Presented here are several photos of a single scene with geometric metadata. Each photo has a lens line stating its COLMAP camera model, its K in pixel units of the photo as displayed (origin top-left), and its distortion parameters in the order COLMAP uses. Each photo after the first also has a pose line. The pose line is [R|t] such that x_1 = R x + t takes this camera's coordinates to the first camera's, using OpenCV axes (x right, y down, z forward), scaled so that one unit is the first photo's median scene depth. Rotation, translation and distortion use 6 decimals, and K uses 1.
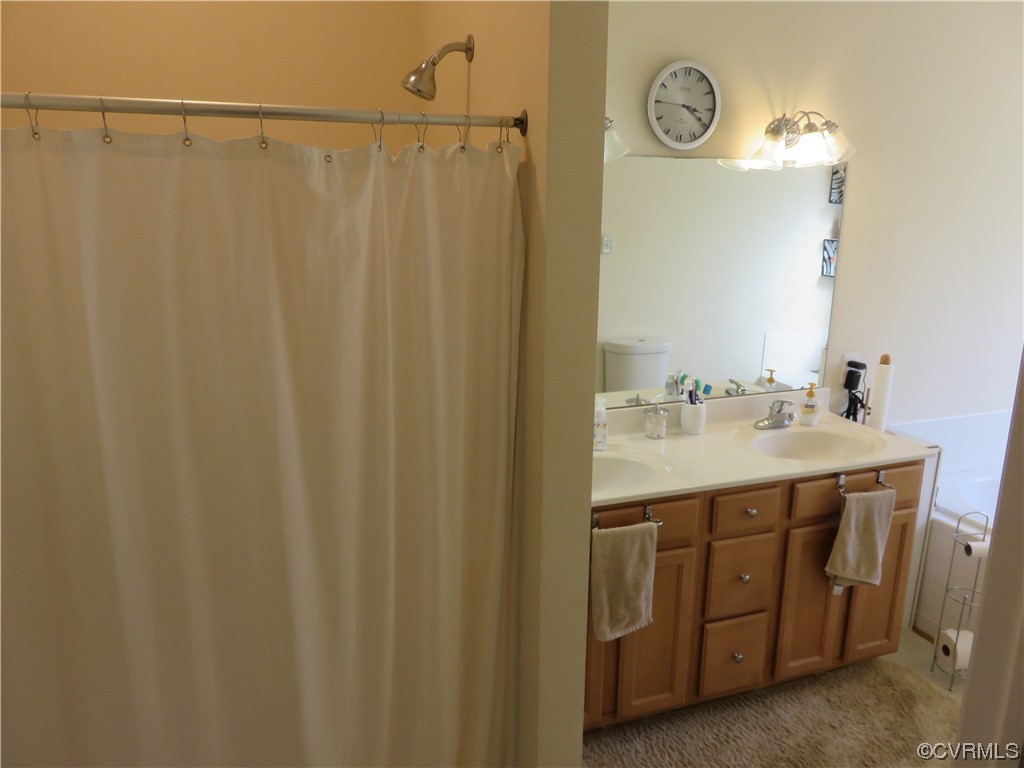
lens RADIAL K [[771.7, 0, 510.4], [0, 771.7, 383.5], [0, 0, 1]] dist [-0.000560, -0.004775]
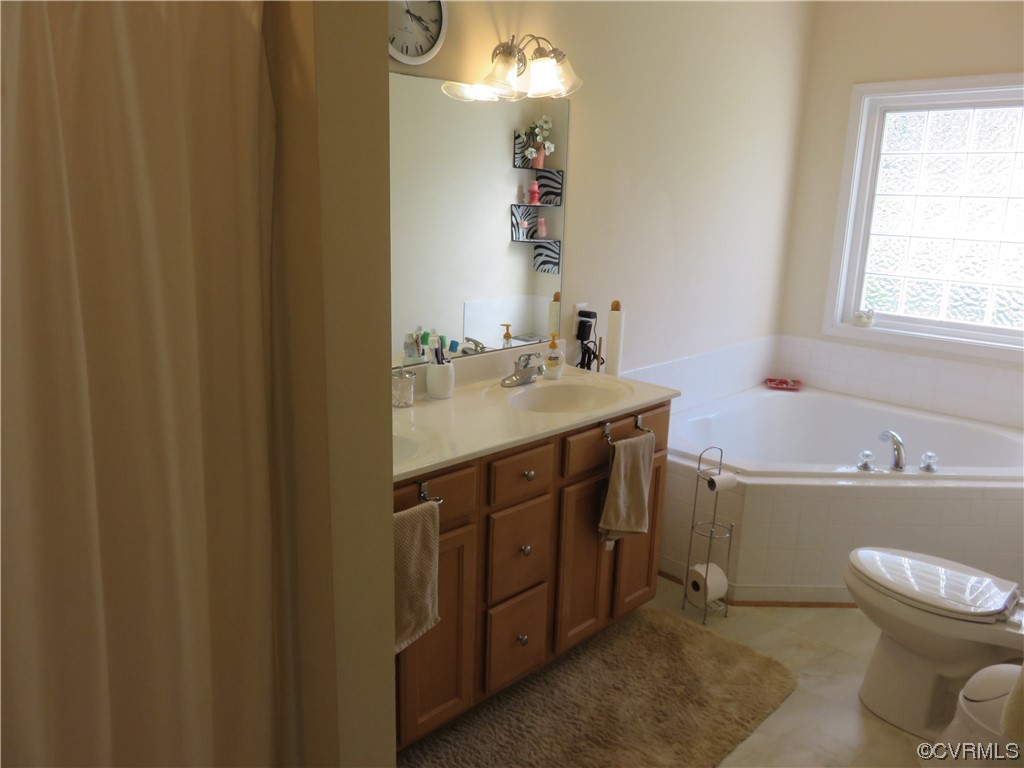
lens RADIAL K [[771.7, 0, 513.6], [0, 771.7, 385.0], [0, 0, 1]] dist [-0.000560, -0.004775]
pose [[0.902665, -0.085890, 0.421687, -0.062265], [0.081398, 0.996269, 0.028681, 0.033950], [-0.422577, 0.008435, 0.906288, 0.183043]]
